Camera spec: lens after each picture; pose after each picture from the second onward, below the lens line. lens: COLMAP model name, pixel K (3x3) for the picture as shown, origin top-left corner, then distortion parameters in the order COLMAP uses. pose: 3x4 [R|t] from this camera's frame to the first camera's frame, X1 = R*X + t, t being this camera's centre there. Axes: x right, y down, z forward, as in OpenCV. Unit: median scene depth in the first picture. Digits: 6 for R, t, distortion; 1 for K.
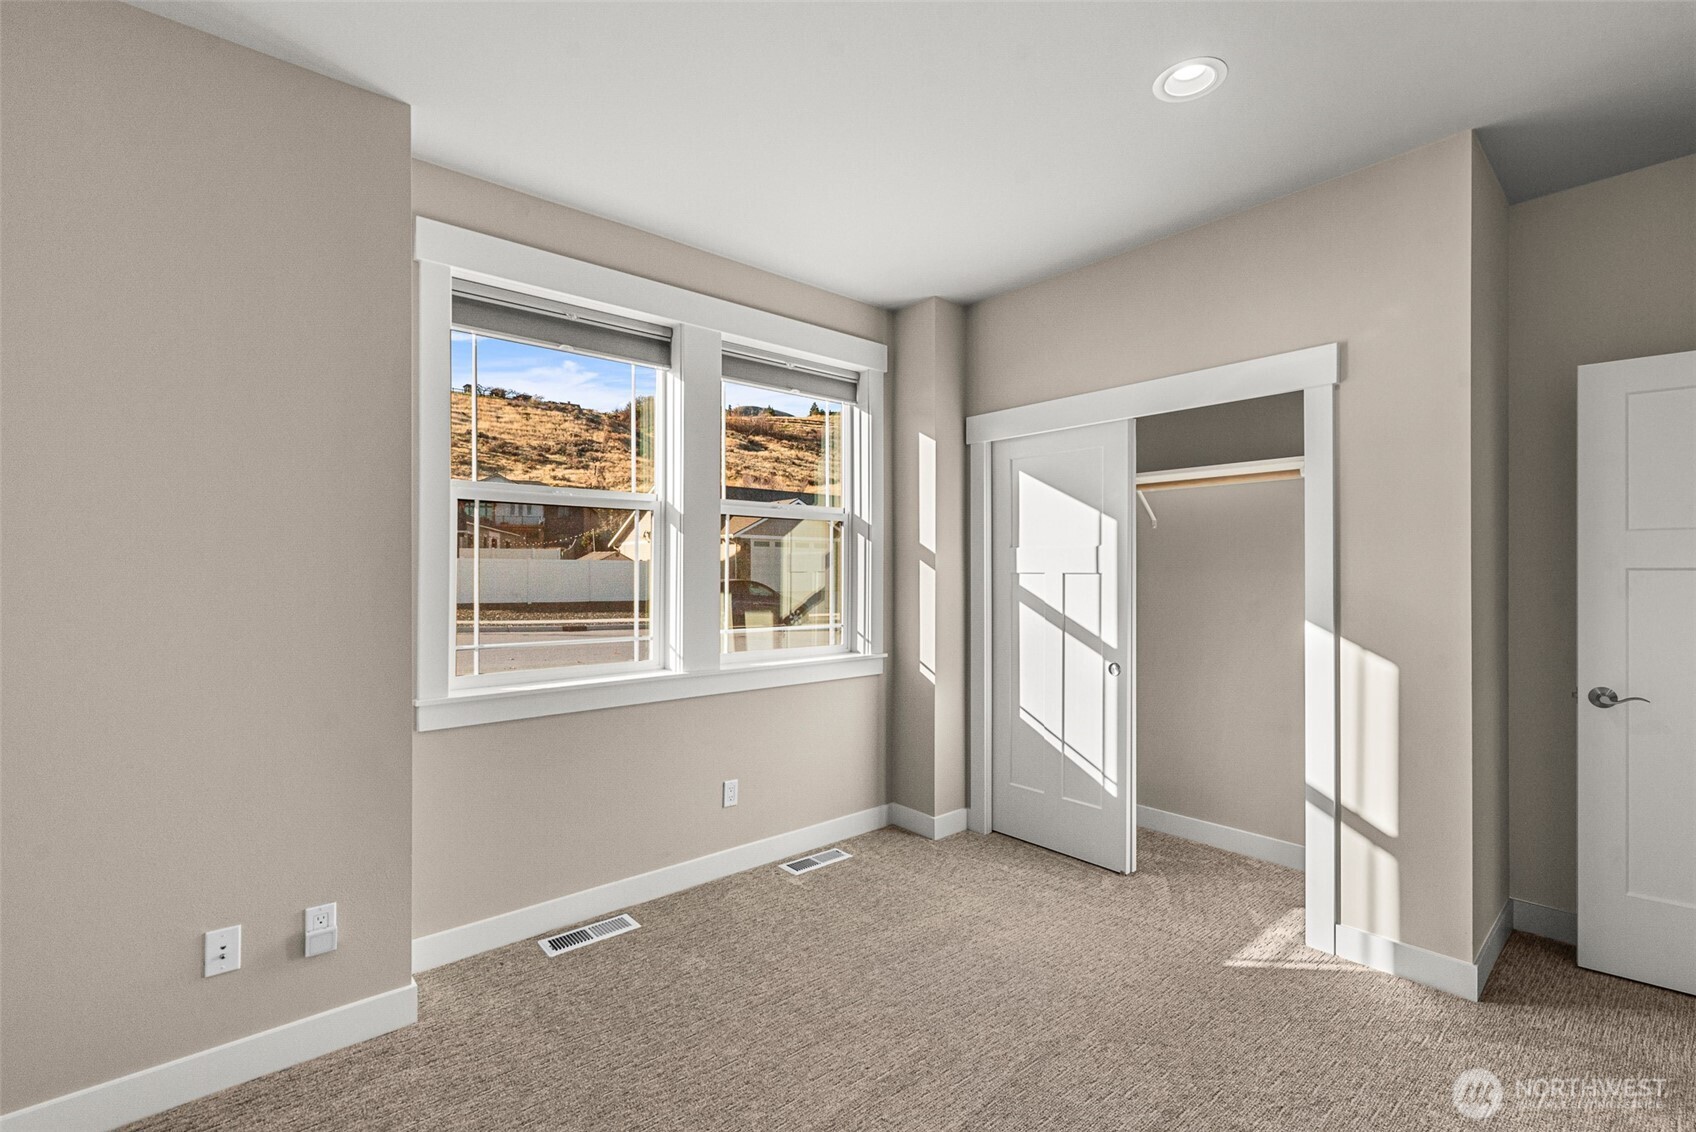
lens RADIAL K [[752.8, 0, 849.9], [0, 752.8, 575.9], [0, 0, 1]] dist [0.003553, 0.000132]
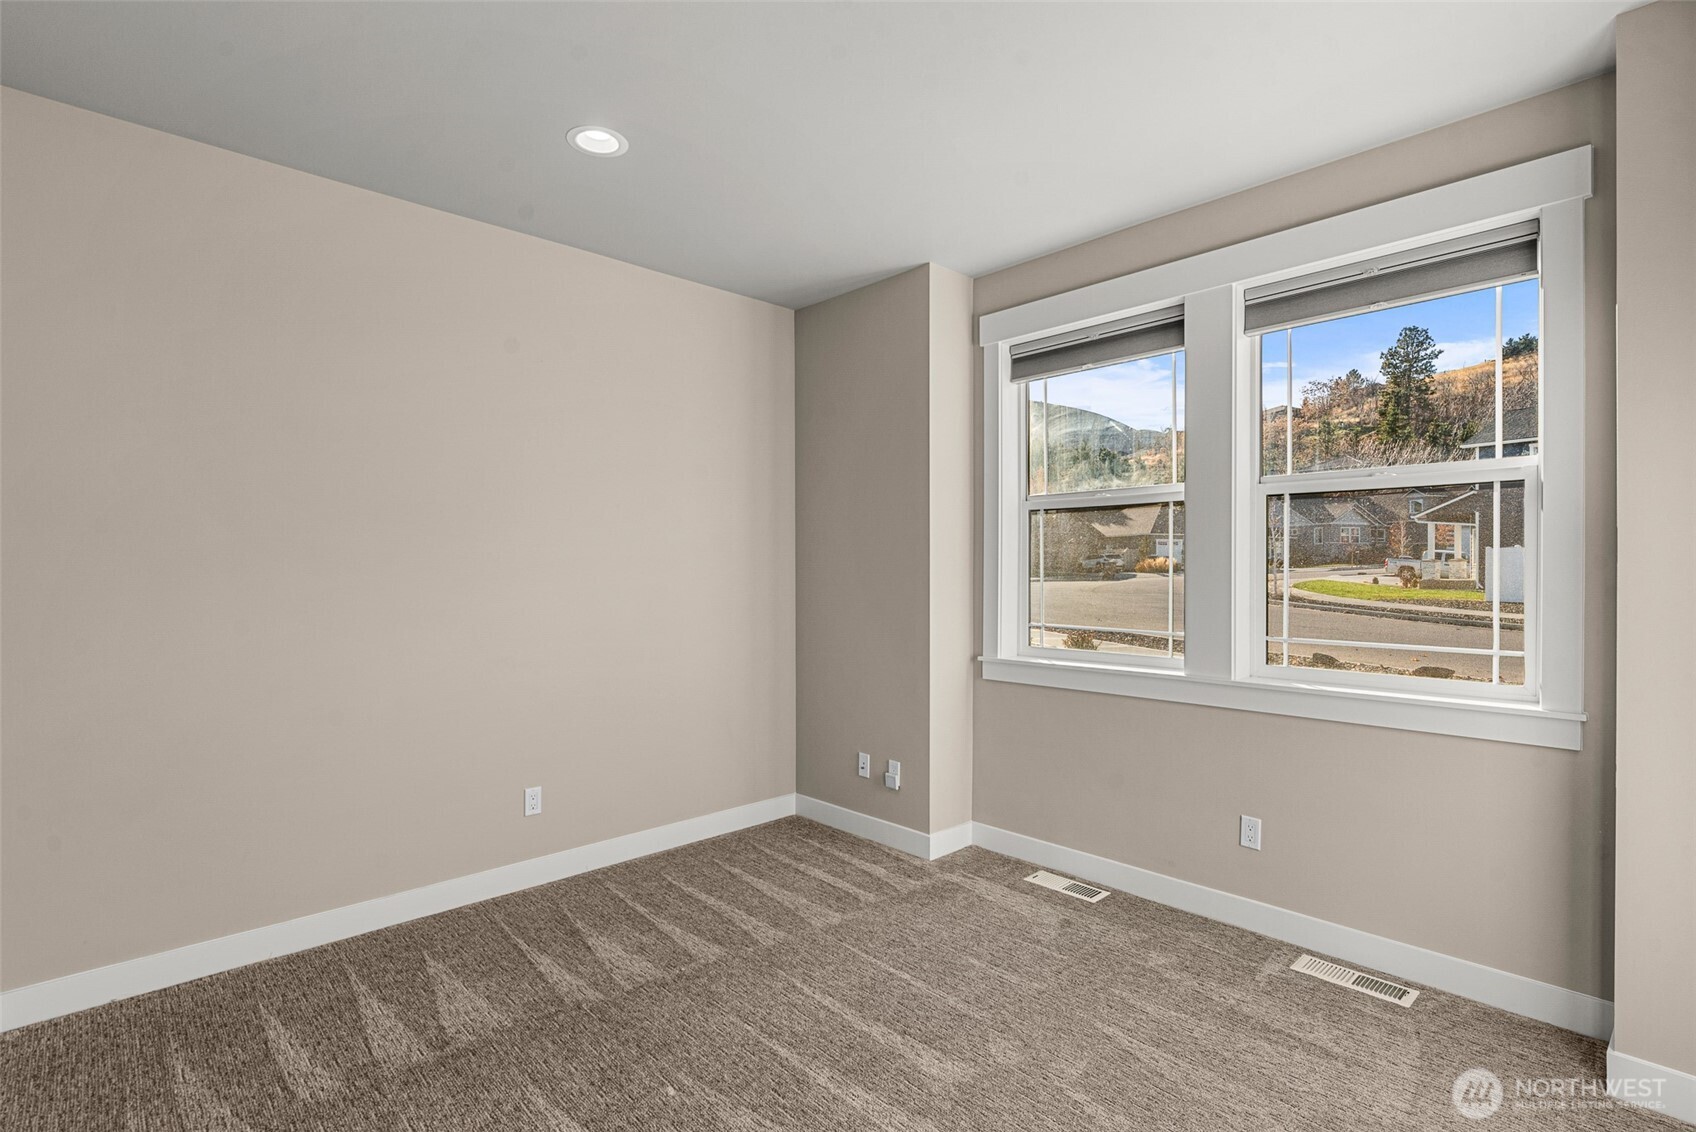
lens RADIAL K [[775.4, 0, 857.0], [0, 775.4, 572.3], [0, 0, 1]] dist [-0.001641, 0.000053]
pose [[0.059138, 0.004466, -0.998240, 0.679505], [-0.005331, 0.999977, 0.004158, 0.001087], [0.998236, 0.005076, 0.059161, 0.526170]]
